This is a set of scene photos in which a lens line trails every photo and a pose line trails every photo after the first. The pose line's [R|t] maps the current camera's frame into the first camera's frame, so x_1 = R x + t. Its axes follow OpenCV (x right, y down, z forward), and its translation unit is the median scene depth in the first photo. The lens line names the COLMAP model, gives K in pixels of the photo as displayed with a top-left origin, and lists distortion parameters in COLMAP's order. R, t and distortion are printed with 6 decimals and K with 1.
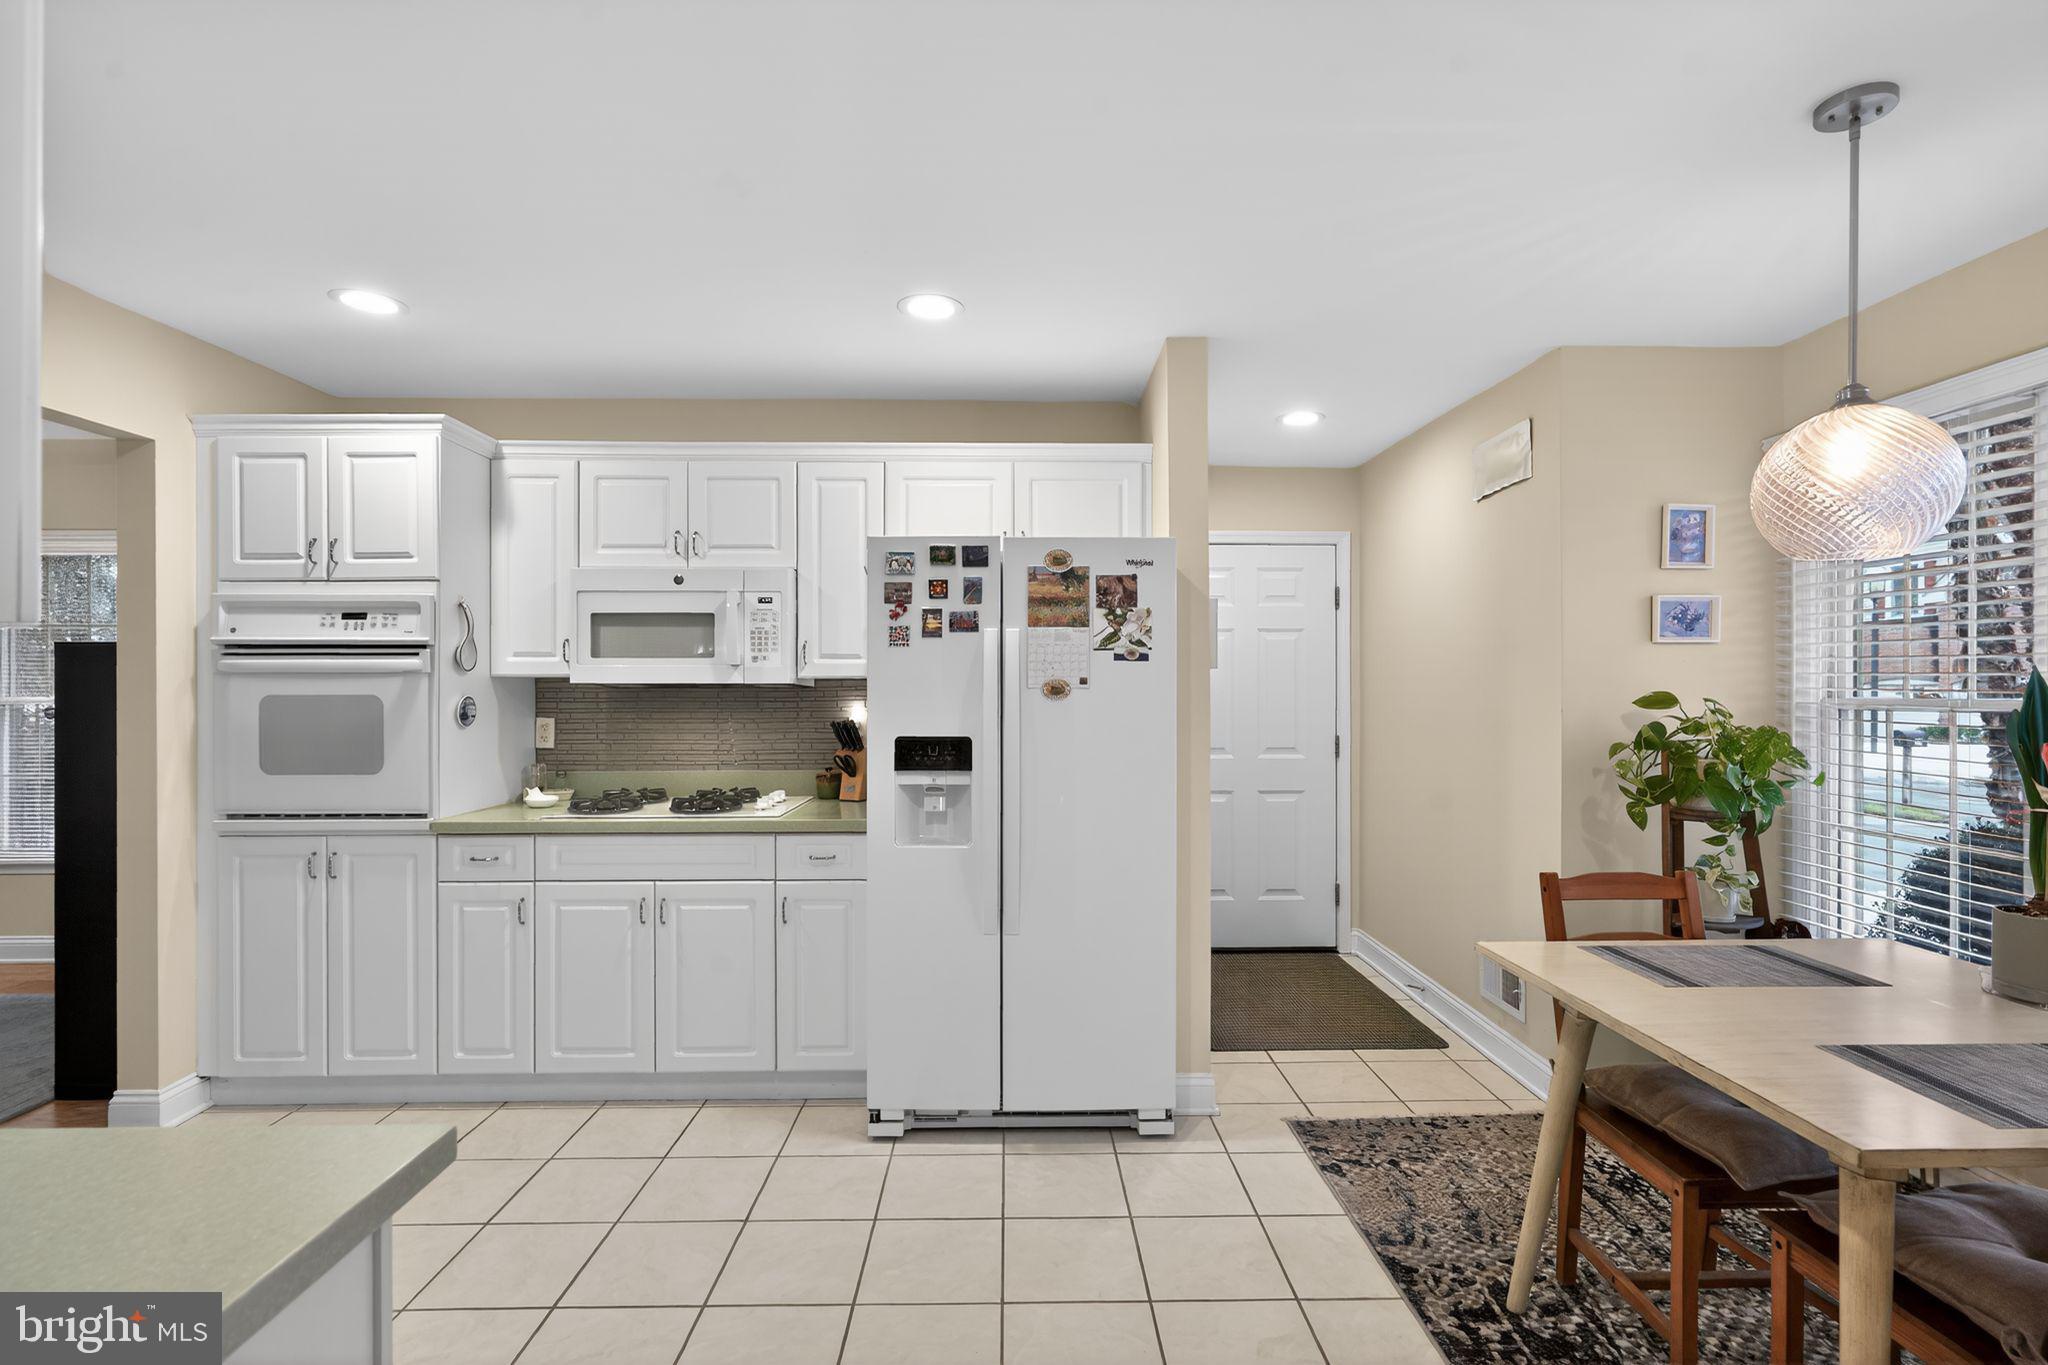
lens RADIAL K [[925.9, 0, 1024.8], [0, 925.9, 691.3], [0, 0, 1]] dist [-0.001740, 0.000744]
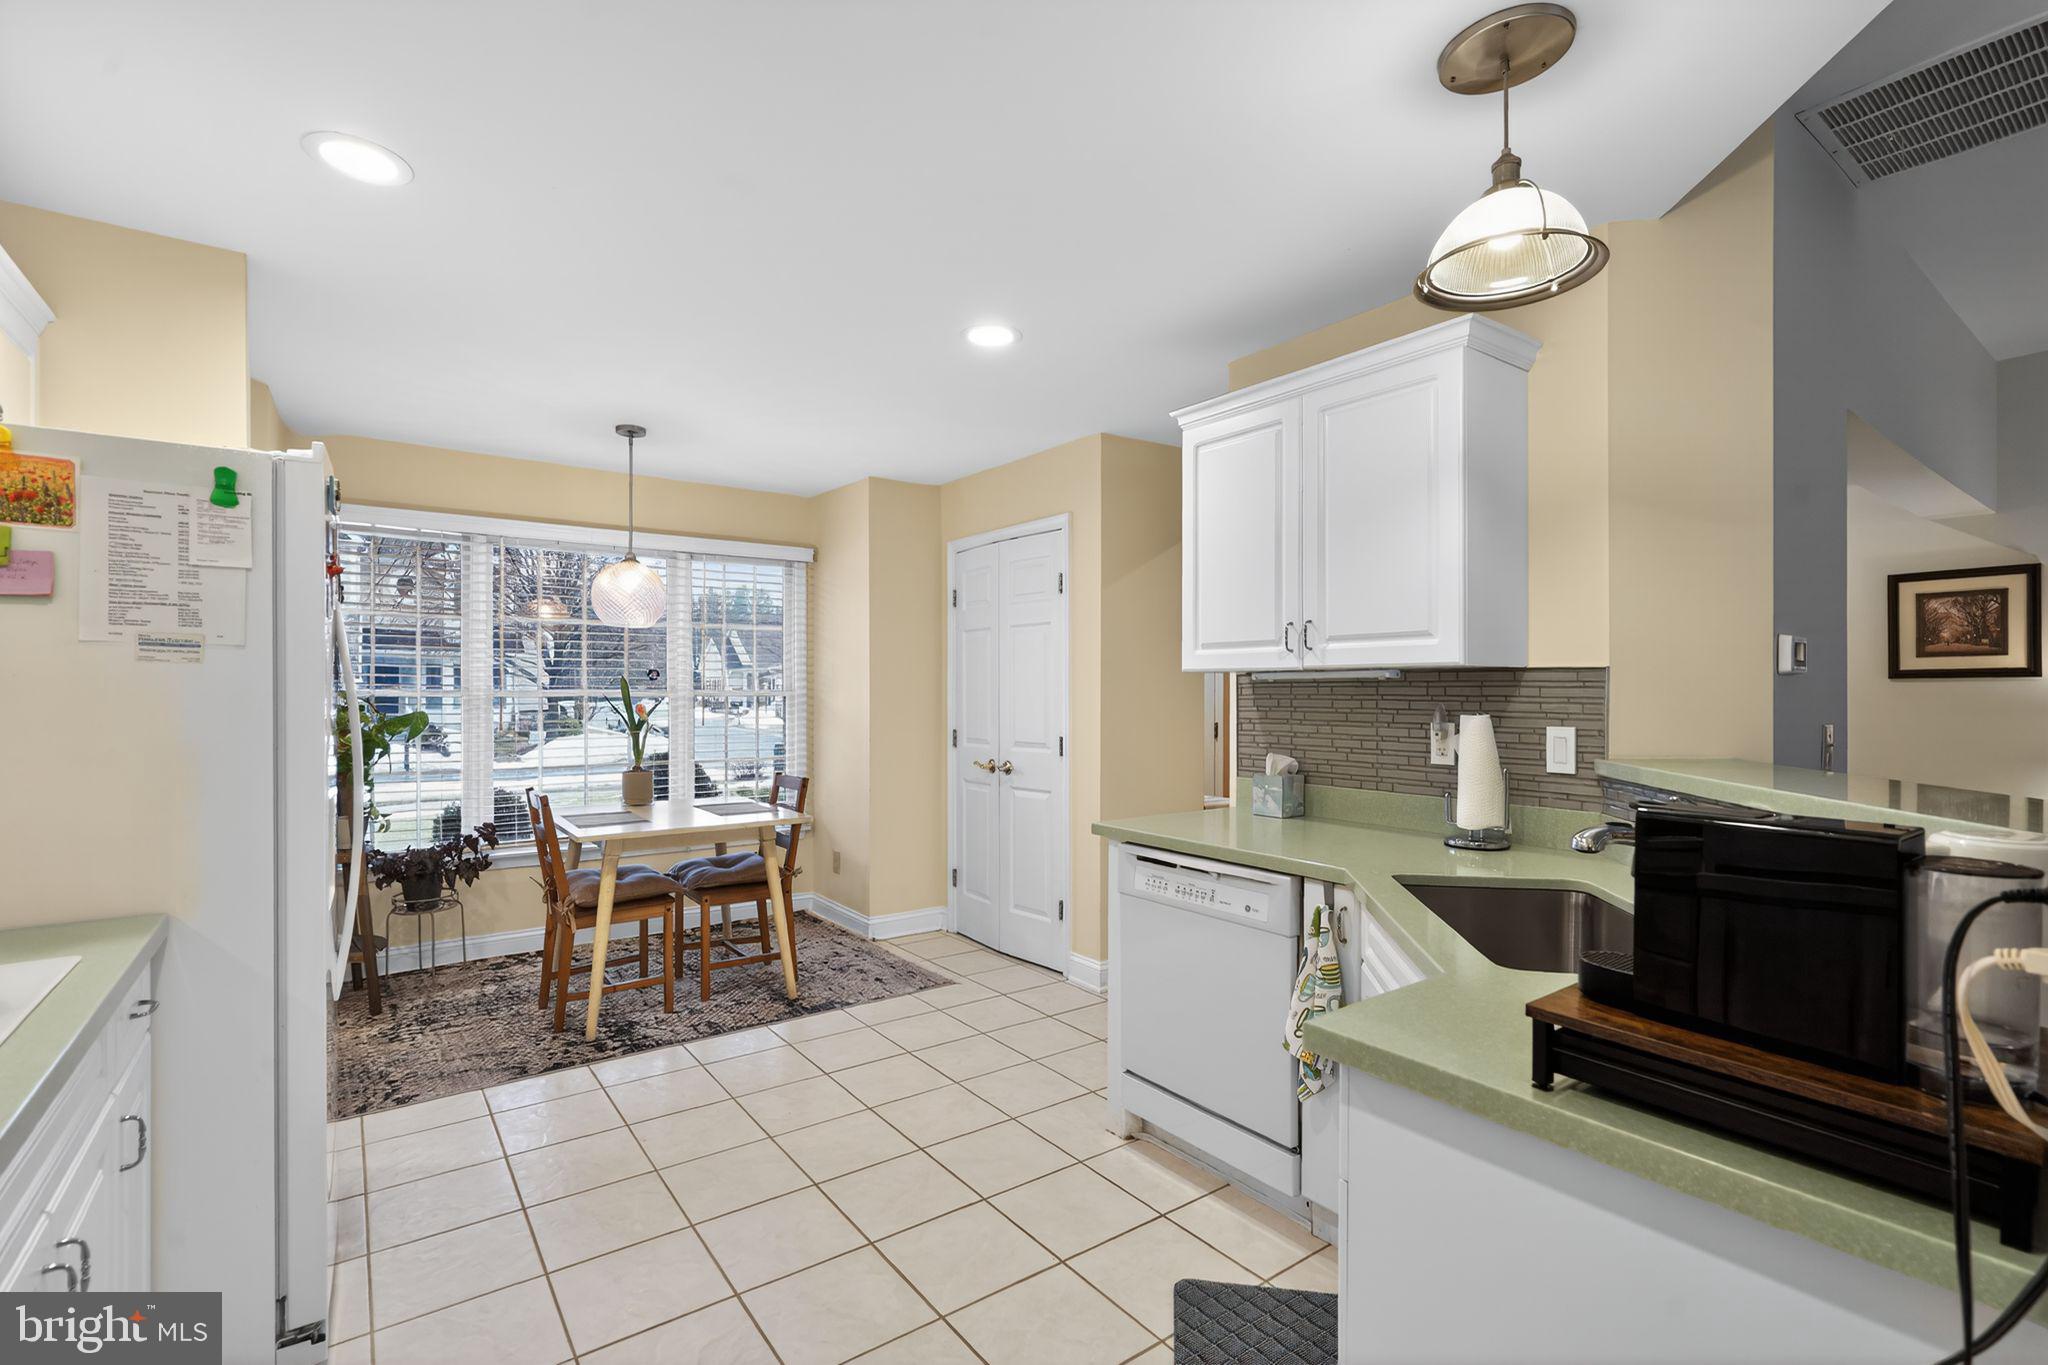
lens RADIAL K [[930.6, 0, 1028.3], [0, 930.6, 683.1], [0, 0, 1]] dist [-0.005031, 0.000946]
pose [[-0.584249, 0.004355, 0.811563, -0.995442], [-0.001199, 0.999980, -0.006229, 0.004114], [-0.811574, -0.004613, -0.584232, 0.982837]]
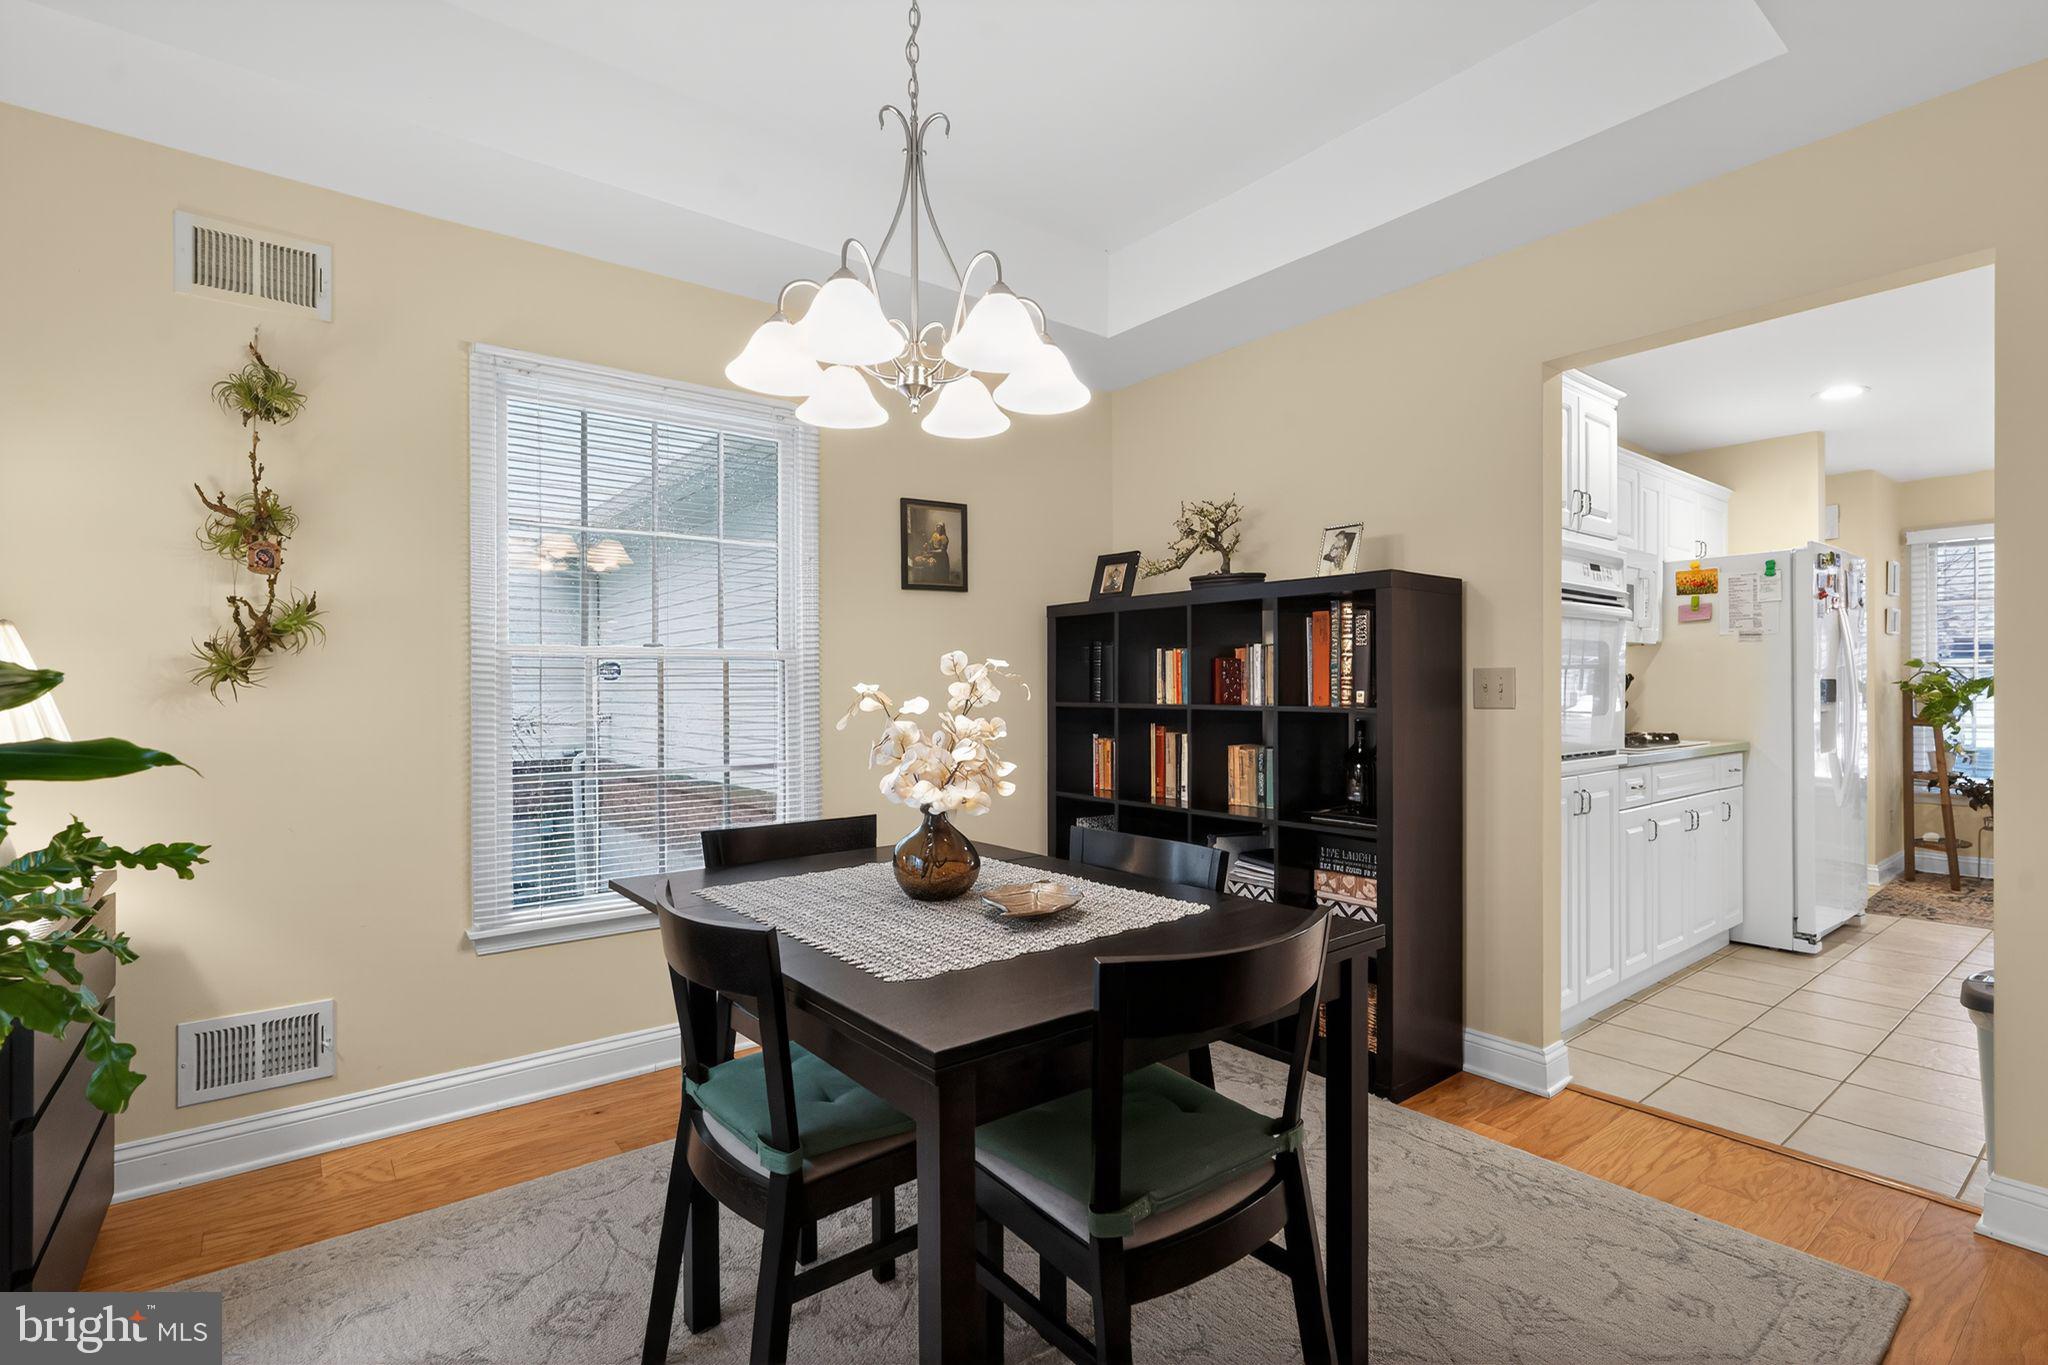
lens RADIAL K [[968.8, 0, 1031.4], [0, 968.8, 692.3], [0, 0, 1]] dist [0.000324, 0.000520]
pose [[0.789728, -0.003415, 0.613448, -2.086200], [0.003646, 0.999993, 0.000873, 0.064684], [-0.613446, 0.001547, 0.789735, 0.551122]]
